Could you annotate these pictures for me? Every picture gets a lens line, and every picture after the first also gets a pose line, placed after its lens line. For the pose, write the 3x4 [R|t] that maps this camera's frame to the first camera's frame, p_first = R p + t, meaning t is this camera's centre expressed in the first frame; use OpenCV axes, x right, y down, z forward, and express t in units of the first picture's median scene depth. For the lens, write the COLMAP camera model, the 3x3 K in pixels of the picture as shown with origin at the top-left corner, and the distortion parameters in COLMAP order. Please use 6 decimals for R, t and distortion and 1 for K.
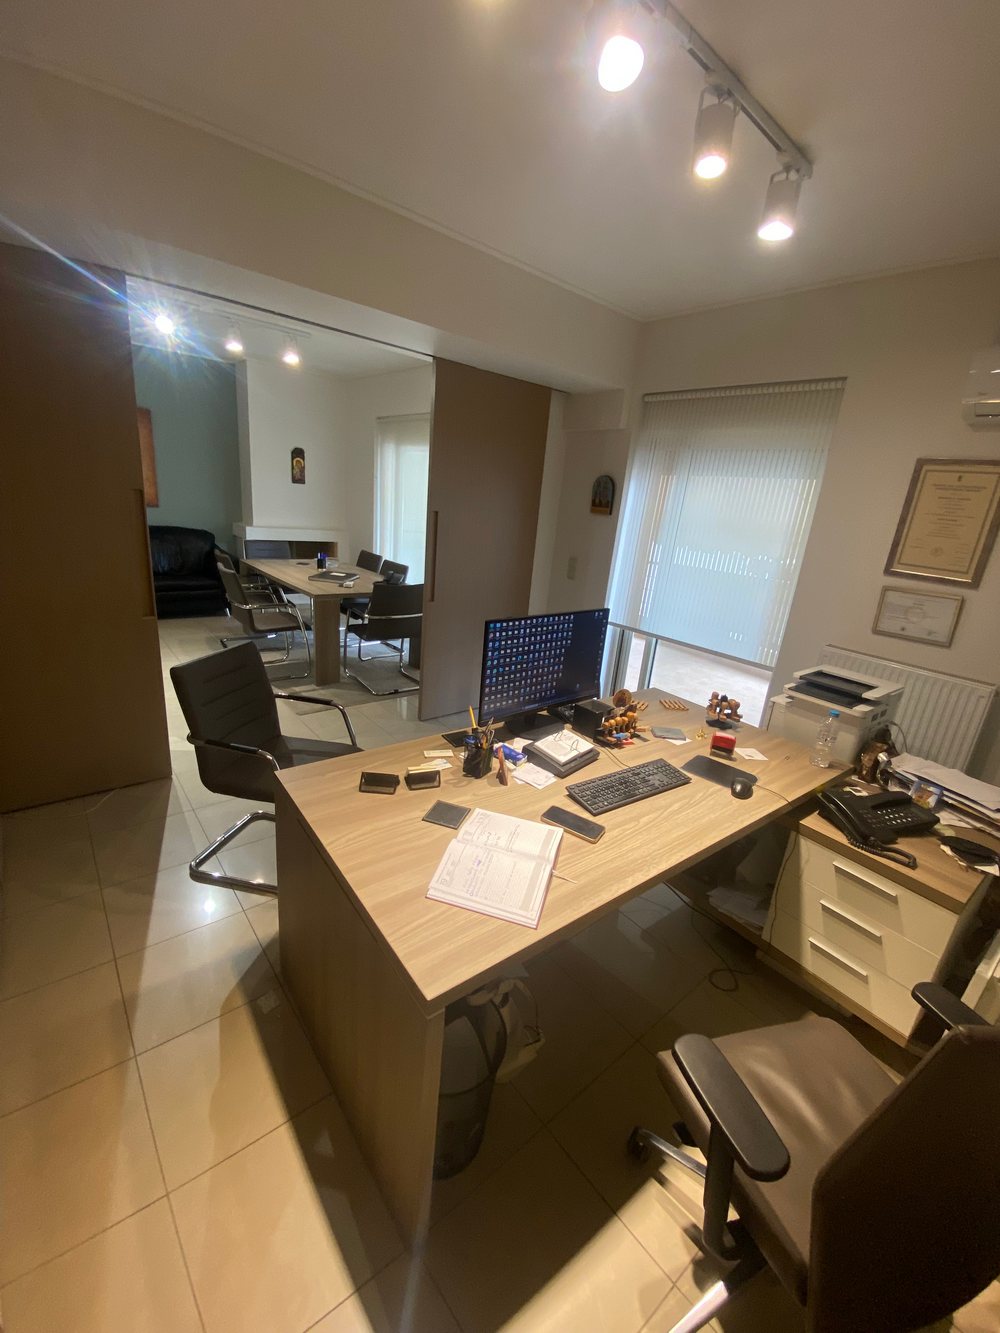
lens RADIAL K [[547.4, 0, 496.6], [0, 547.4, 671.0], [0, 0, 1]] dist [0.024353, -0.021189]
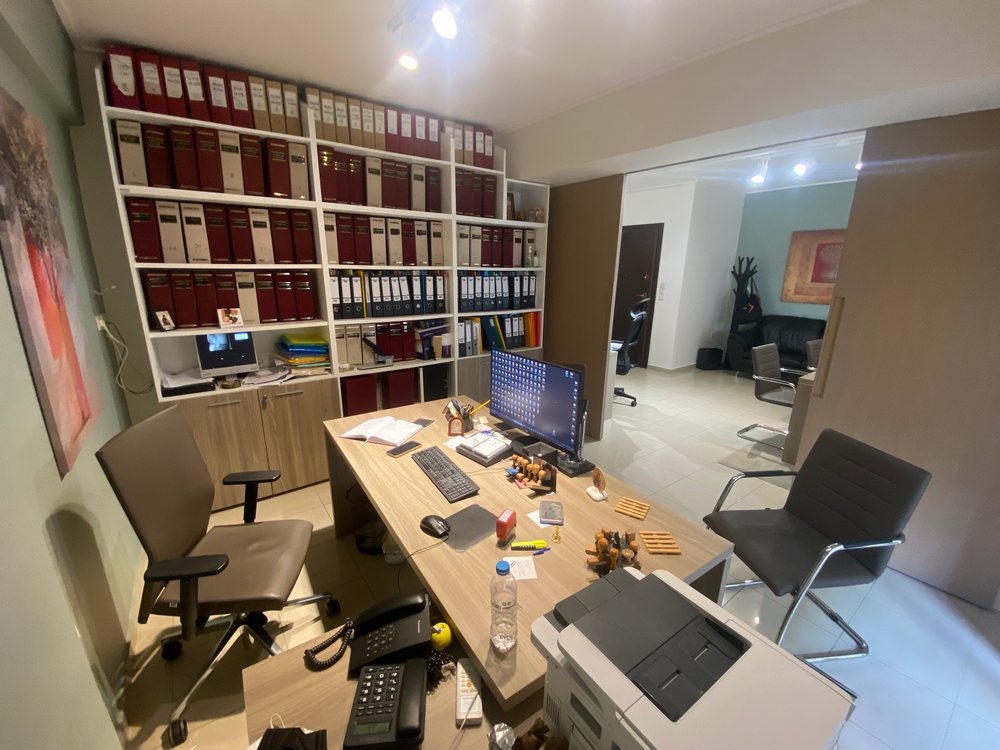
lens RADIAL K [[410.6, 0, 500.0], [0, 410.6, 375.0], [0, 0, 1]] dist [0.024353, -0.021189]
pose [[-0.076187, 0.168350, -0.982779, 1.139090], [-0.320020, 0.929370, 0.184010, -0.237028], [0.944343, 0.328528, -0.016931, 1.017723]]
